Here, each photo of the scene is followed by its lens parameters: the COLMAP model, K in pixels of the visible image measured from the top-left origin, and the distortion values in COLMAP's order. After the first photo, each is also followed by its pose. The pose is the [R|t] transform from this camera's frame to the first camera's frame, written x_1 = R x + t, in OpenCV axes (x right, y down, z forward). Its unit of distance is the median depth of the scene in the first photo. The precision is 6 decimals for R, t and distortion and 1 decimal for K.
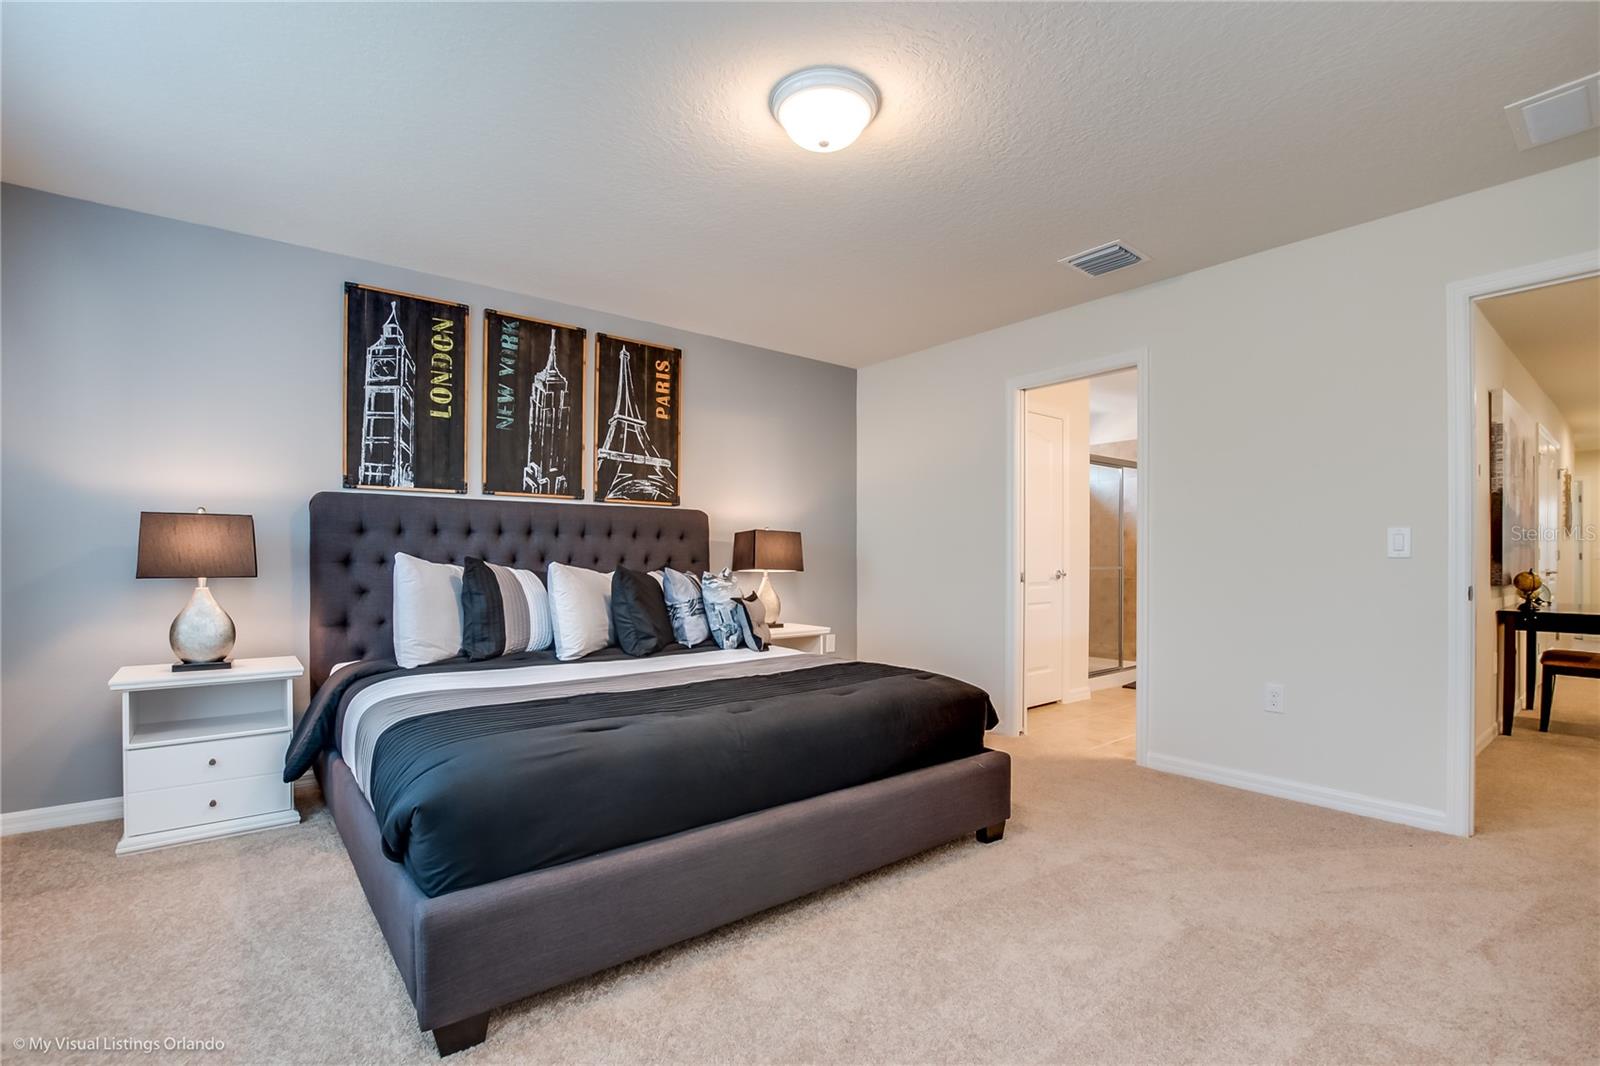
lens RADIAL K [[705.3, 0, 780.1], [0, 705.3, 565.3], [0, 0, 1]] dist [-0.019658, 0.000192]
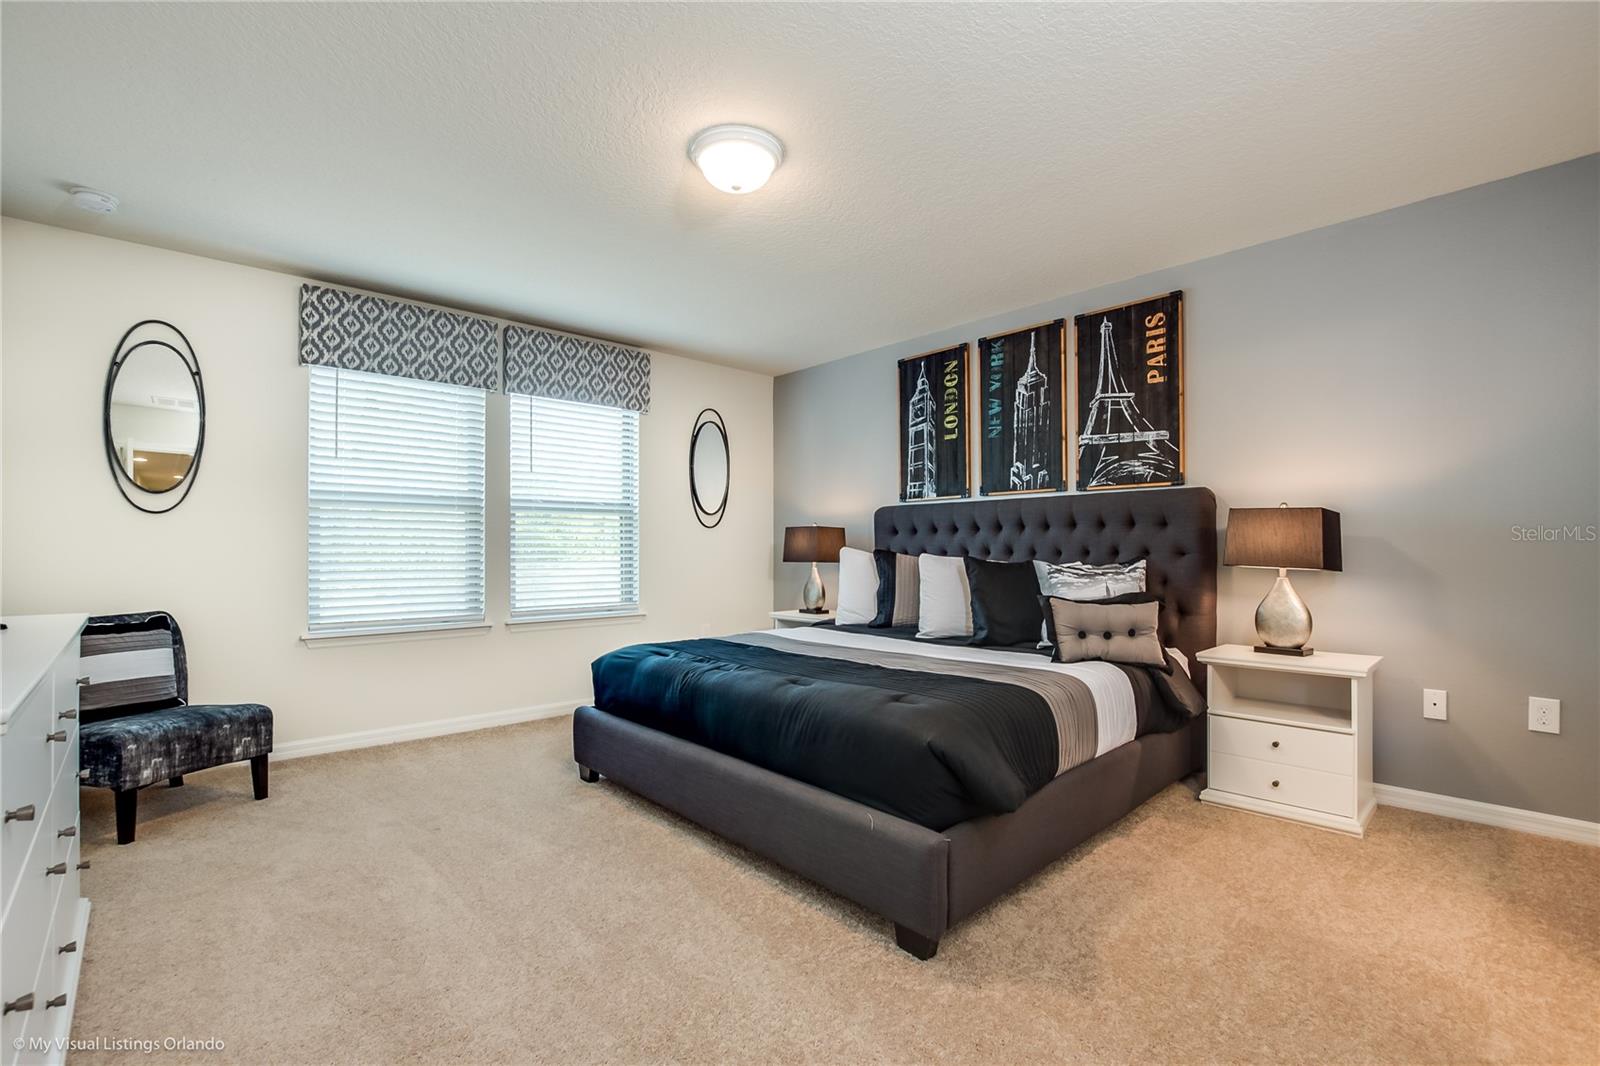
lens RADIAL K [[705.3, 0, 800.5], [0, 705.3, 537.0], [0, 0, 1]] dist [-0.019658, 0.000192]
pose [[0.096817, -0.021618, -0.995067, 0.687379], [-0.009306, 0.999701, -0.022624, -0.003439], [0.995259, 0.011451, 0.096587, 0.562279]]
